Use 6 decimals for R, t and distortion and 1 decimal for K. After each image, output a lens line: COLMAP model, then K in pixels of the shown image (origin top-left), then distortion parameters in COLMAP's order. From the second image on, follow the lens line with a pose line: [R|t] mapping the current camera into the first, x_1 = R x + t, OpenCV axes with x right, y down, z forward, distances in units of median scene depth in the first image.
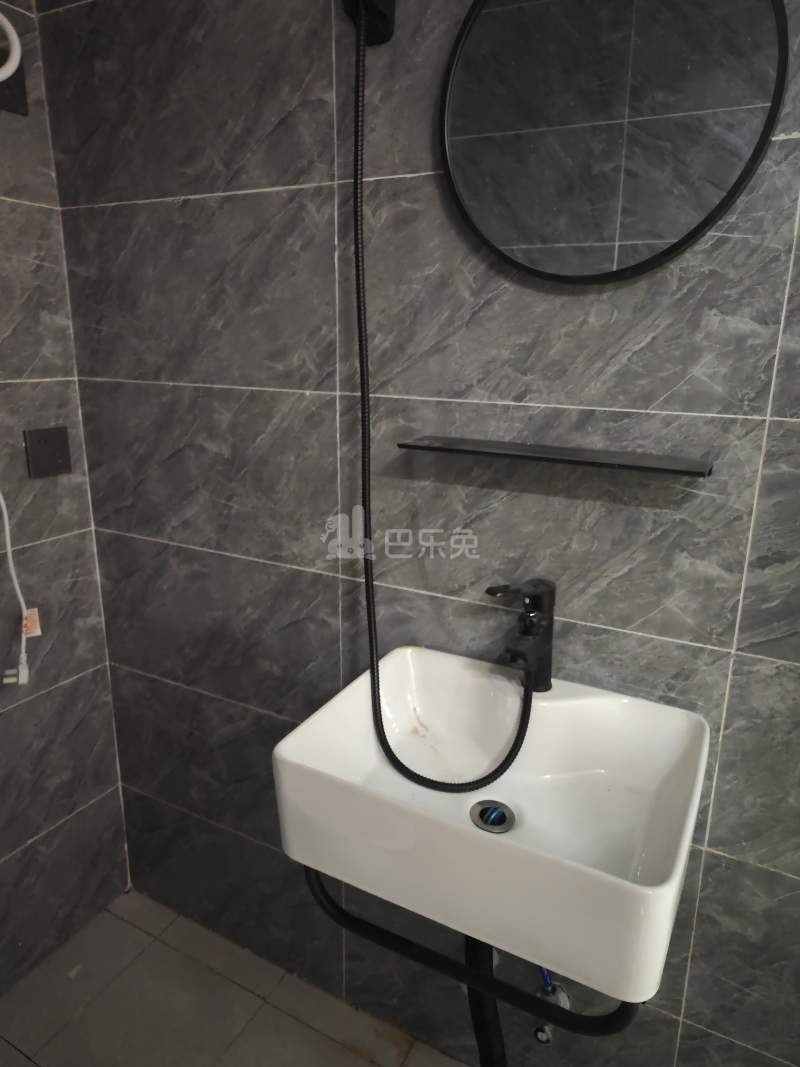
lens RADIAL K [[702.8, 0, 396.6], [0, 702.8, 529.7], [0, 0, 1]] dist [0.003739, 0.010409]
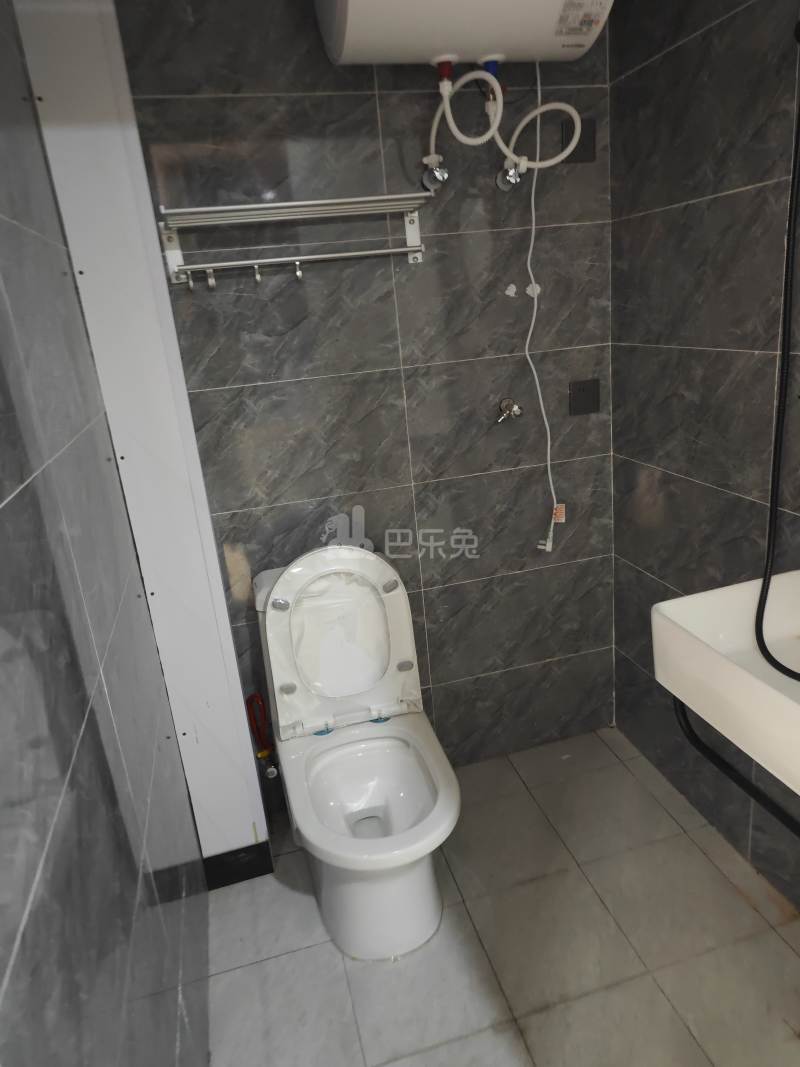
lens RADIAL K [[702.8, 0, 396.6], [0, 702.8, 529.7], [0, 0, 1]] dist [0.003739, 0.010409]
pose [[0.669382, 0.150267, -0.727562, 0.347444], [-0.087034, 0.988448, 0.124076, 0.012298], [0.737803, -0.019732, 0.674728, -0.266395]]
